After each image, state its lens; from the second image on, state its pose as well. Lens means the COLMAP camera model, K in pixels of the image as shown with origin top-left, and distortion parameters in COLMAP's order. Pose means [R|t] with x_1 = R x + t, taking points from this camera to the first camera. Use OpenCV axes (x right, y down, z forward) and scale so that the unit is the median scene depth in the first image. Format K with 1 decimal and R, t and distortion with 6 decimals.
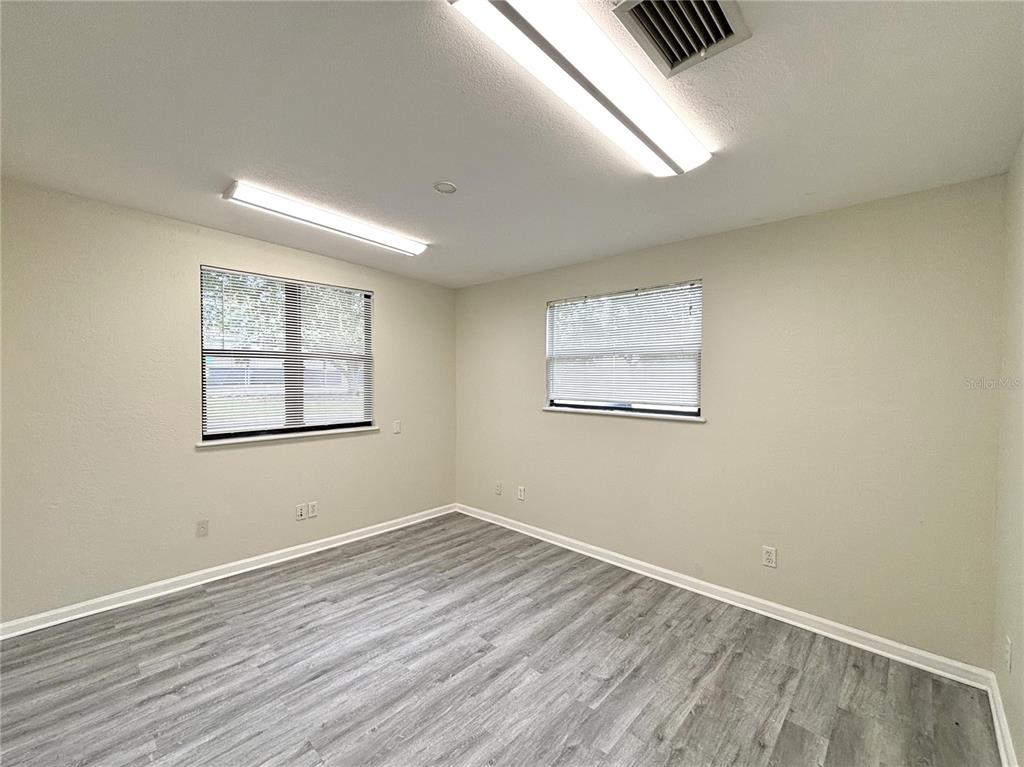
lens RADIAL K [[412.9, 0, 516.5], [0, 412.9, 379.3], [0, 0, 1]] dist [0.014832, 0.002098]
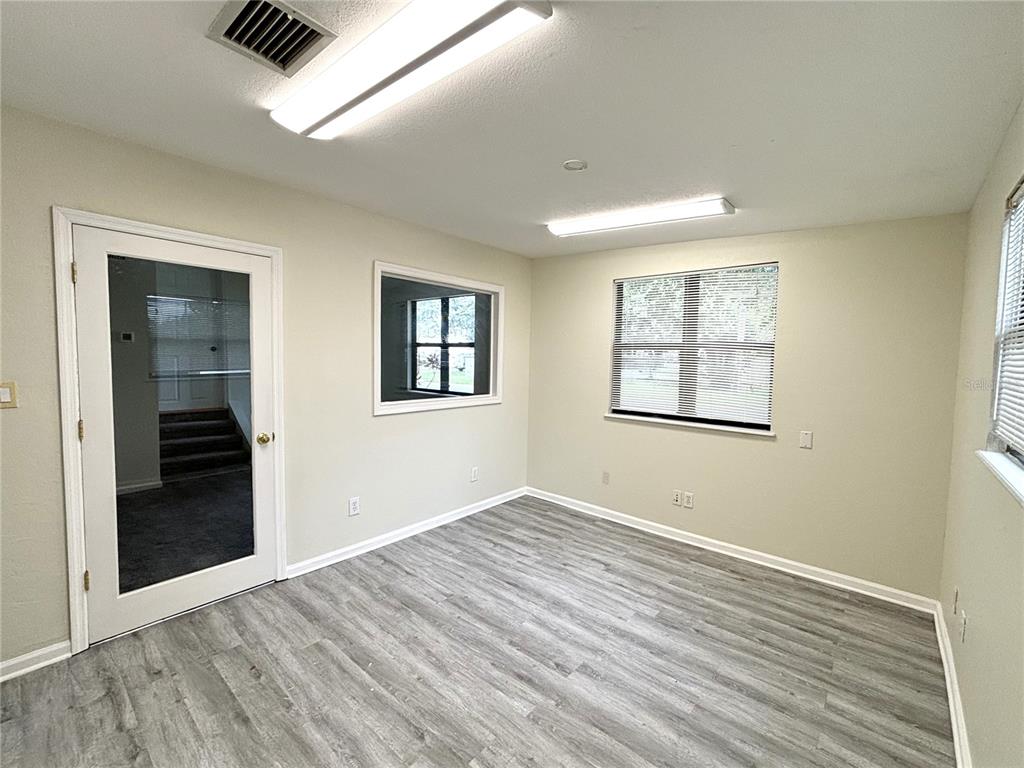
lens RADIAL K [[440.1, 0, 517.9], [0, 440.1, 383.6], [0, 0, 1]] dist [0.013026, 0.001093]
pose [[0.077648, 0.057556, -0.995318, 0.674766], [-0.030066, 0.998013, 0.055367, -0.016490], [0.996527, 0.025626, 0.079225, 0.652325]]
